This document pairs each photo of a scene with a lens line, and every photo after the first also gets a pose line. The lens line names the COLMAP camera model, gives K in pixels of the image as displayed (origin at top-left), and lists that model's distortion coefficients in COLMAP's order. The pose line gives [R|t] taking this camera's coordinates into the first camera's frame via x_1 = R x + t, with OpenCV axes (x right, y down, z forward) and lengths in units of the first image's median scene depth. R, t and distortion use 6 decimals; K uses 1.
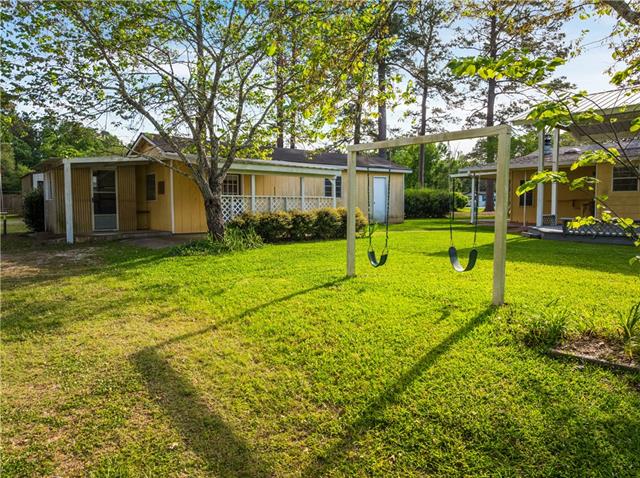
lens RADIAL K [[452.6, 0, 316.2], [0, 452.6, 237.9], [0, 0, 1]] dist [-0.032881, 0.001700]
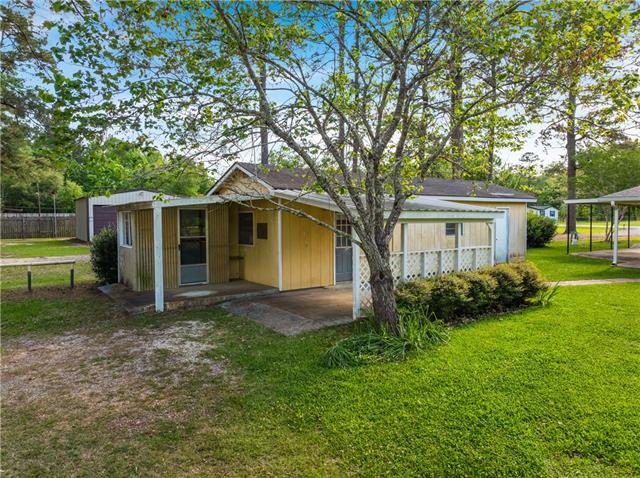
lens RADIAL K [[452.6, 0, 321.7], [0, 452.6, 240.6], [0, 0, 1]] dist [-0.032881, 0.001700]
pose [[0.997786, 0.001558, -0.066493, -0.185931], [-0.002885, 0.999799, -0.019859, -0.079016], [0.066448, 0.020007, 0.997589, 0.208362]]
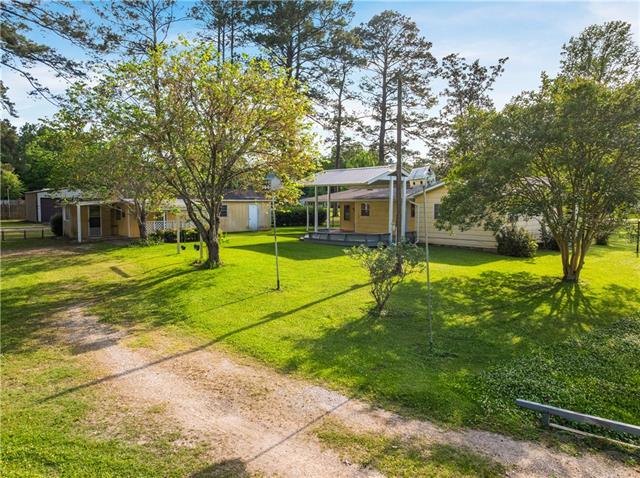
lens RADIAL K [[452.6, 0, 321.2], [0, 452.6, 237.7], [0, 0, 1]] dist [-0.032881, 0.001700]
pose [[0.998281, 0.001703, 0.058586, 0.417508], [-0.002106, 0.999975, 0.006805, -0.023461], [-0.058573, -0.006917, 0.998259, -1.049271]]
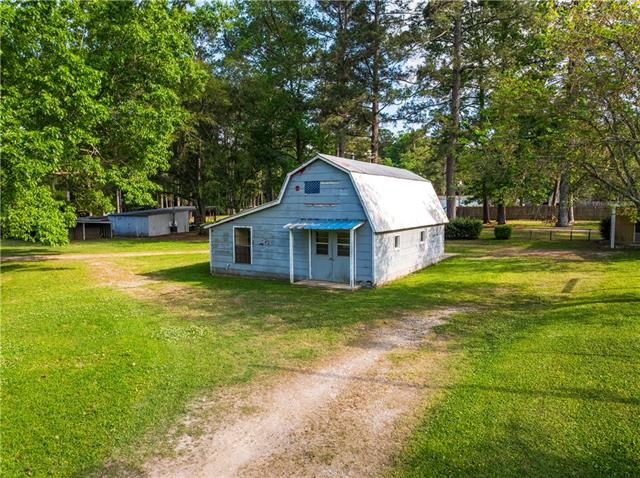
lens RADIAL K [[452.6, 0, 319.6], [0, 452.6, 239.6], [0, 0, 1]] dist [-0.032881, 0.001700]
pose [[0.312753, 0.077142, -0.946697, 0.725737], [-0.063385, 0.996170, 0.060234, -0.050790], [0.947717, 0.041168, 0.316445, -0.664359]]
